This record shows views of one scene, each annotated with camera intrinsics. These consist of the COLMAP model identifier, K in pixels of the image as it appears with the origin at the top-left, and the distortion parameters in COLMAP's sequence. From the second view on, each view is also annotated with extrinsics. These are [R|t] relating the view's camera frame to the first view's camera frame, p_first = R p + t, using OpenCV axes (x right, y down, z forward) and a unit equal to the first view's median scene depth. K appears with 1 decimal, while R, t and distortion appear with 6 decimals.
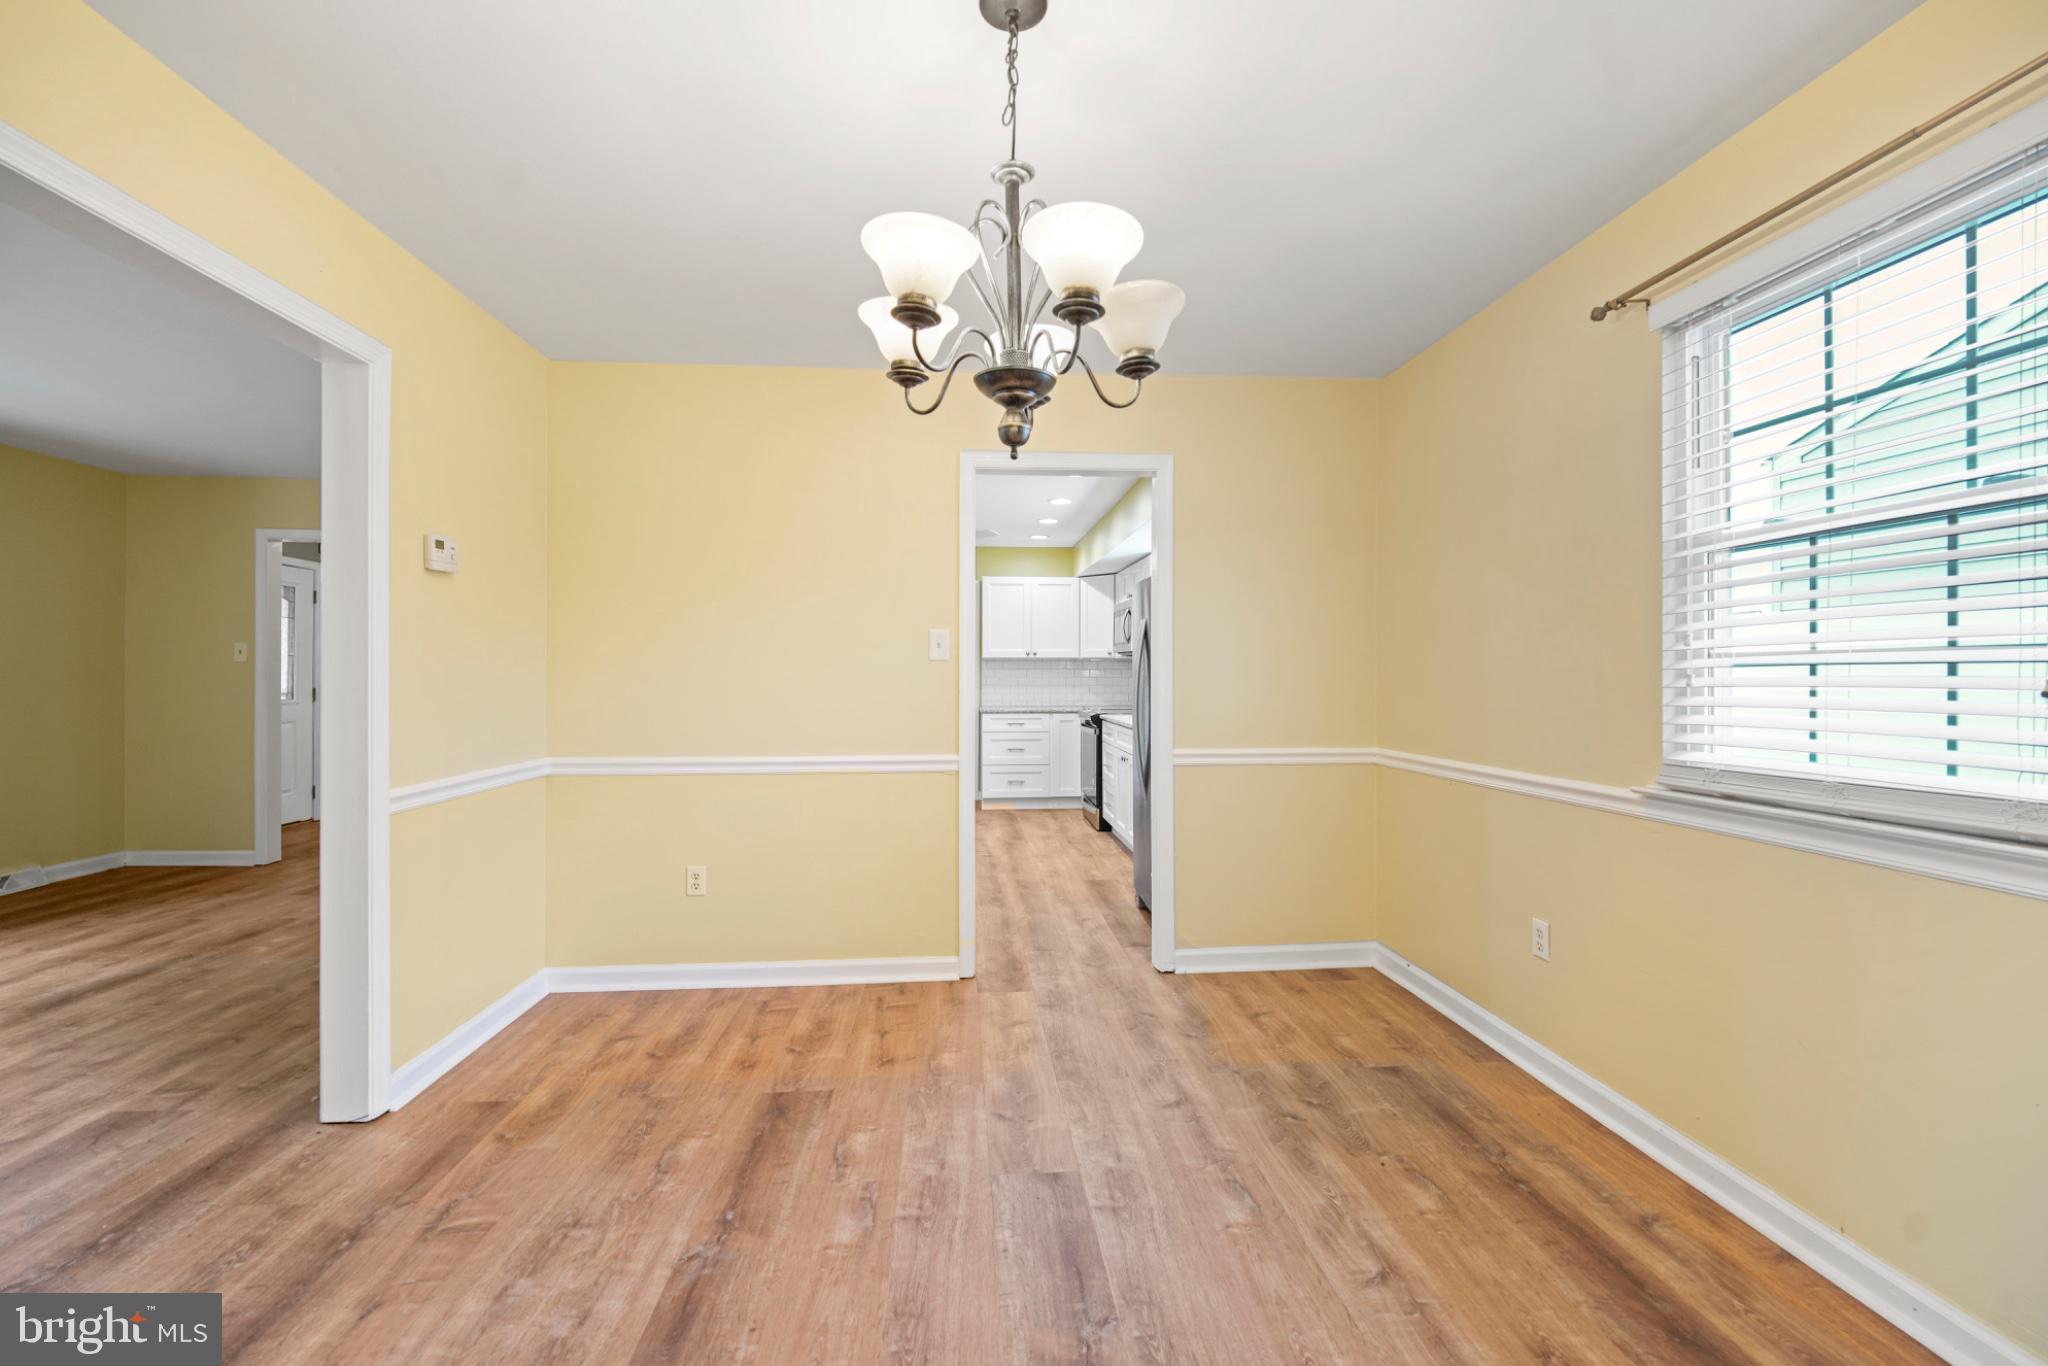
lens RADIAL K [[847.7, 0, 1009.9], [0, 847.7, 683.7], [0, 0, 1]] dist [0.007763, -0.008383]
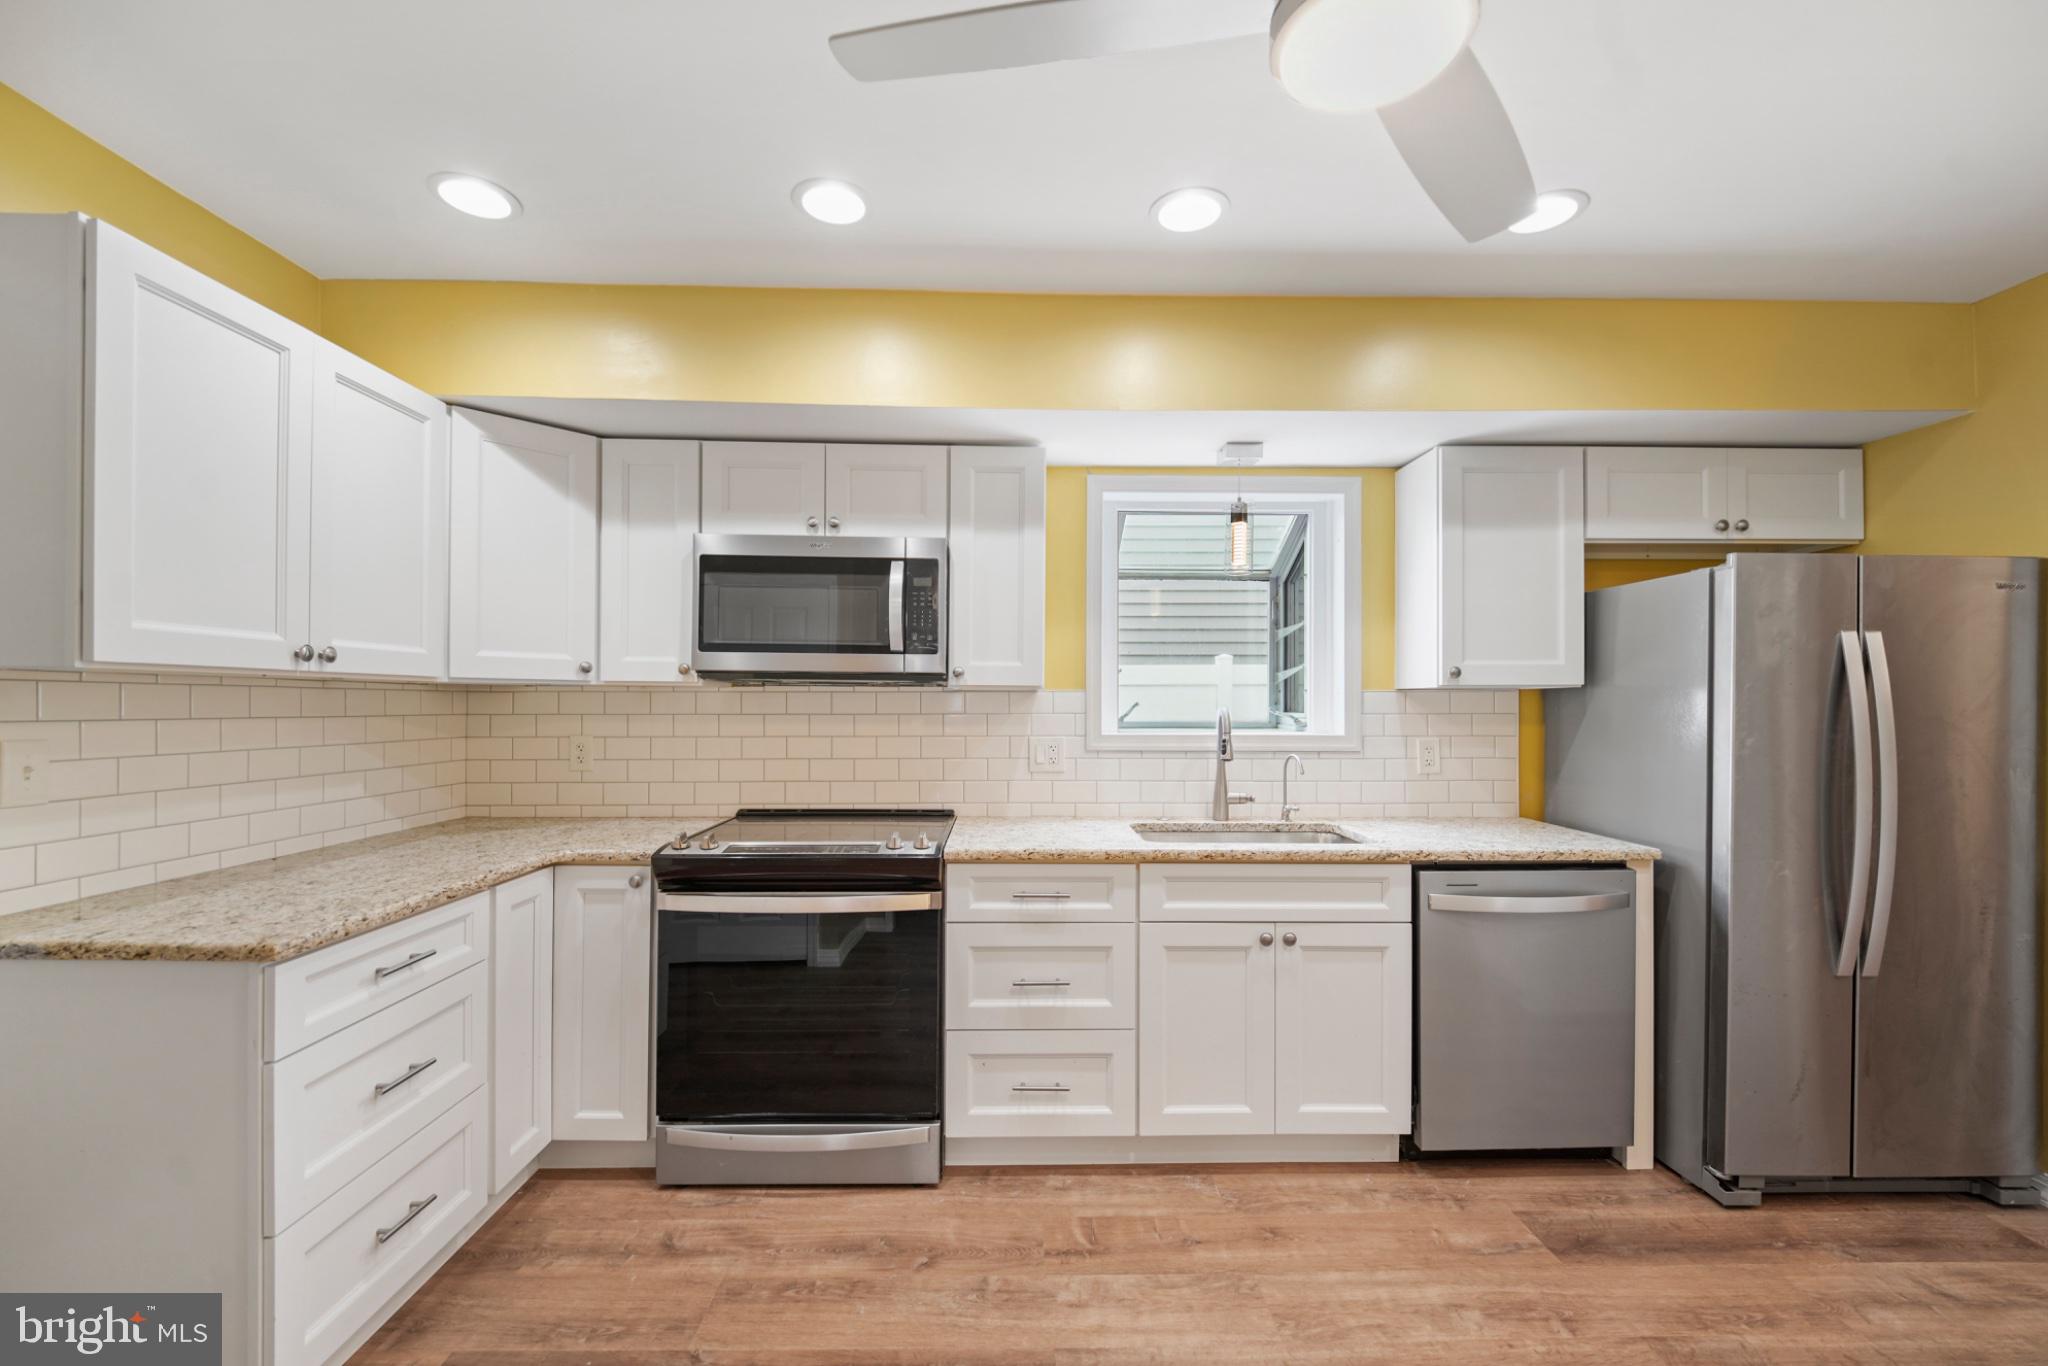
lens RADIAL K [[847.7, 0, 1021.3], [0, 847.7, 703.2], [0, 0, 1]] dist [0.007763, -0.008383]
pose [[0.038242, 0.014323, 0.999166, -0.243714], [0.011890, 0.999820, -0.014787, -0.018833], [-0.999198, 0.012446, 0.038065, 0.947542]]
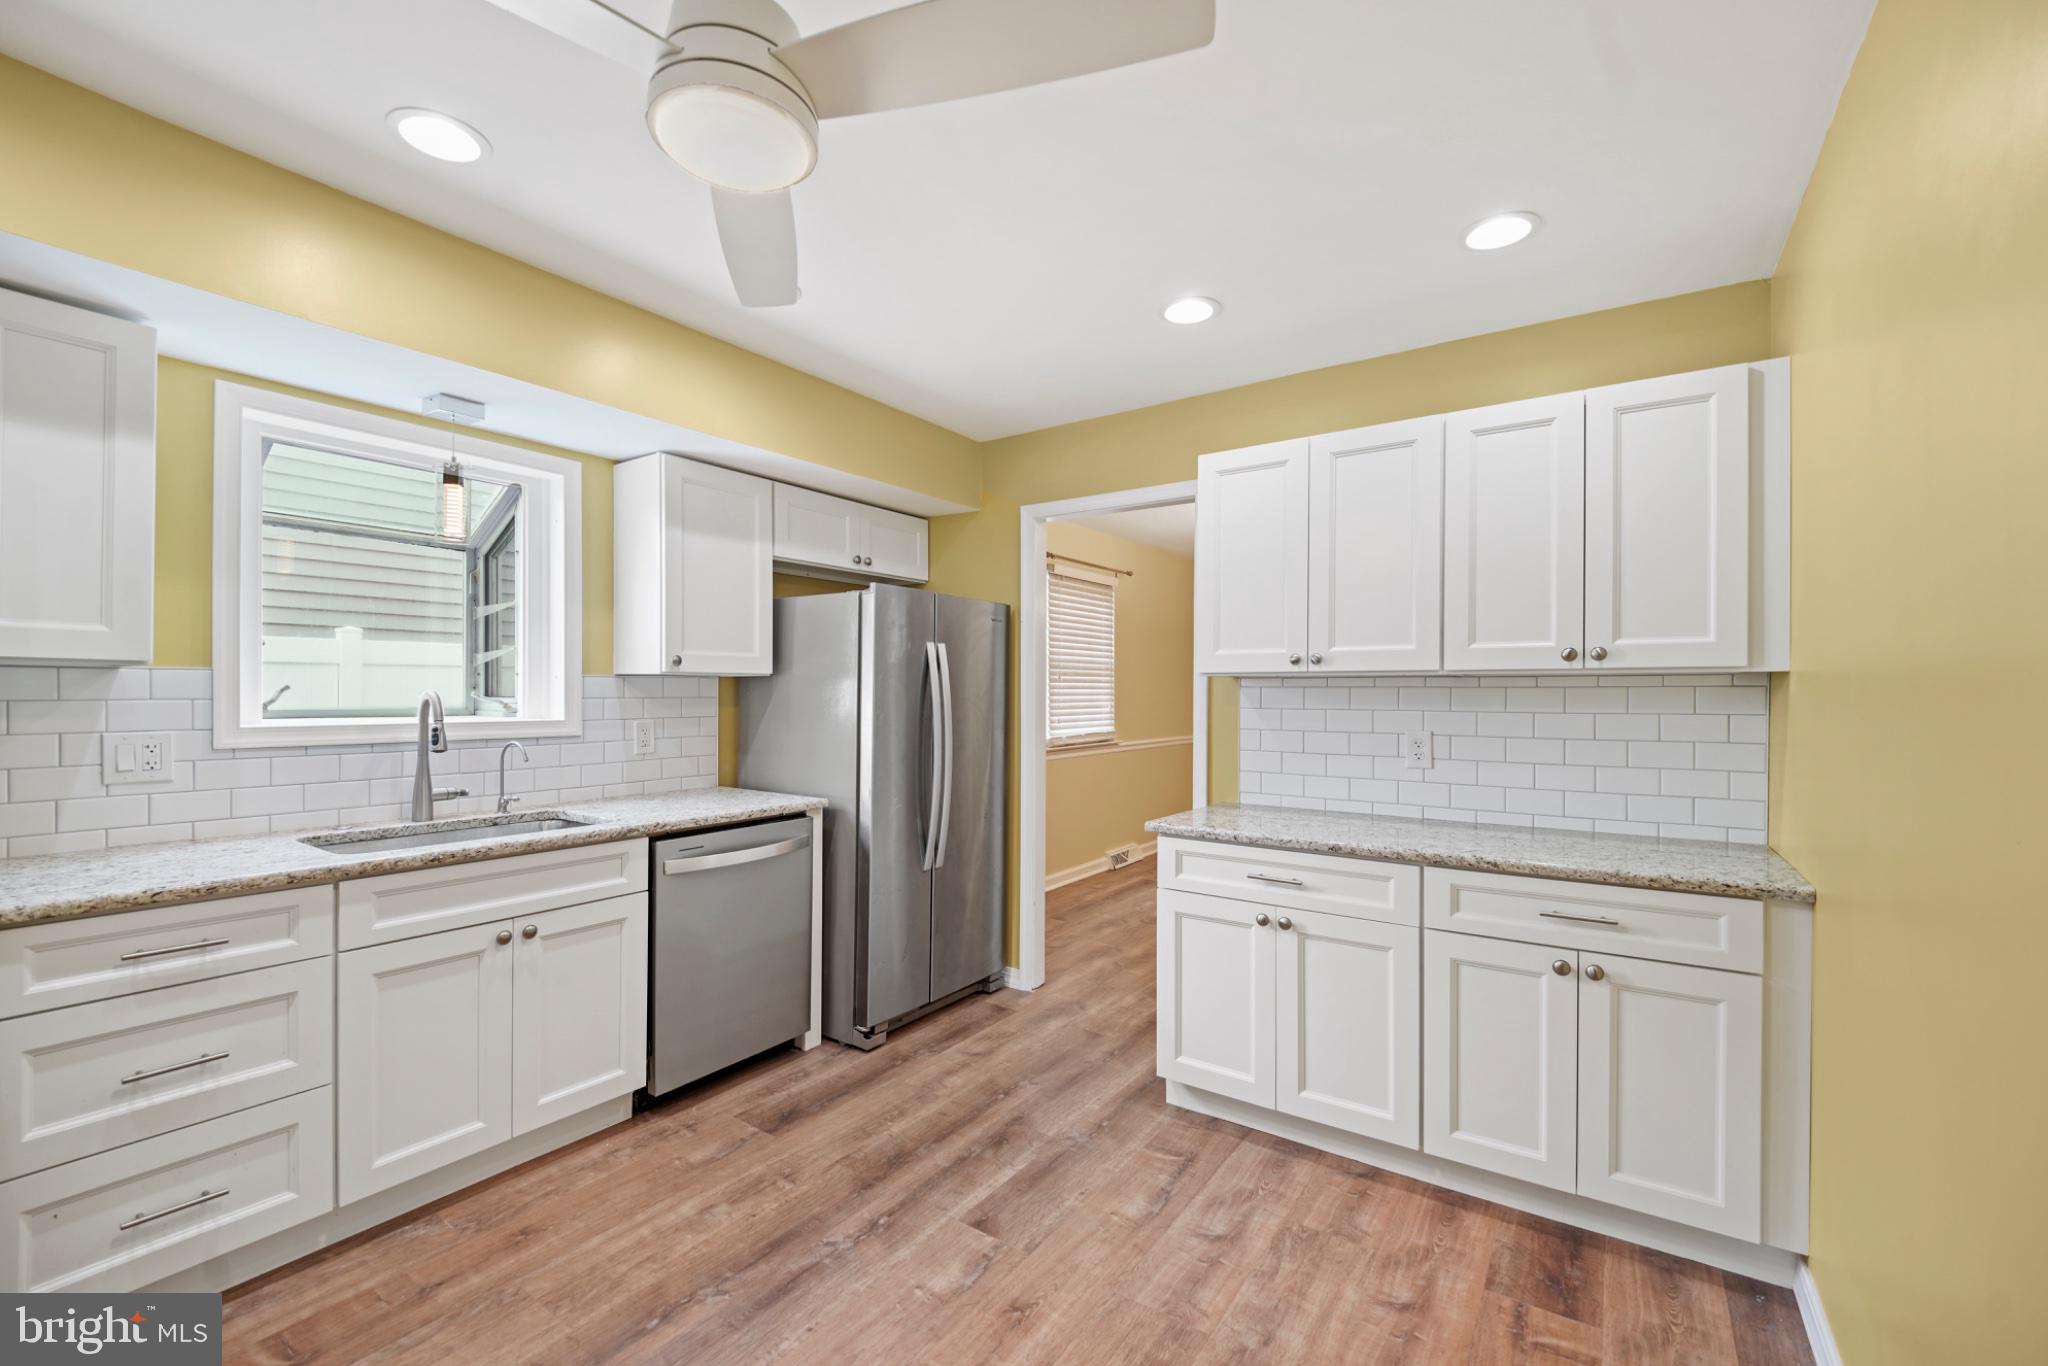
lens RADIAL K [[847.7, 0, 1025.7], [0, 847.7, 694.5], [0, 0, 1]] dist [0.007763, -0.008383]
pose [[-0.787695, 0.004815, 0.616047, -0.253459], [0.011536, 0.999909, 0.006936, -0.020076], [-0.615957, 0.012571, -0.787679, 0.995843]]
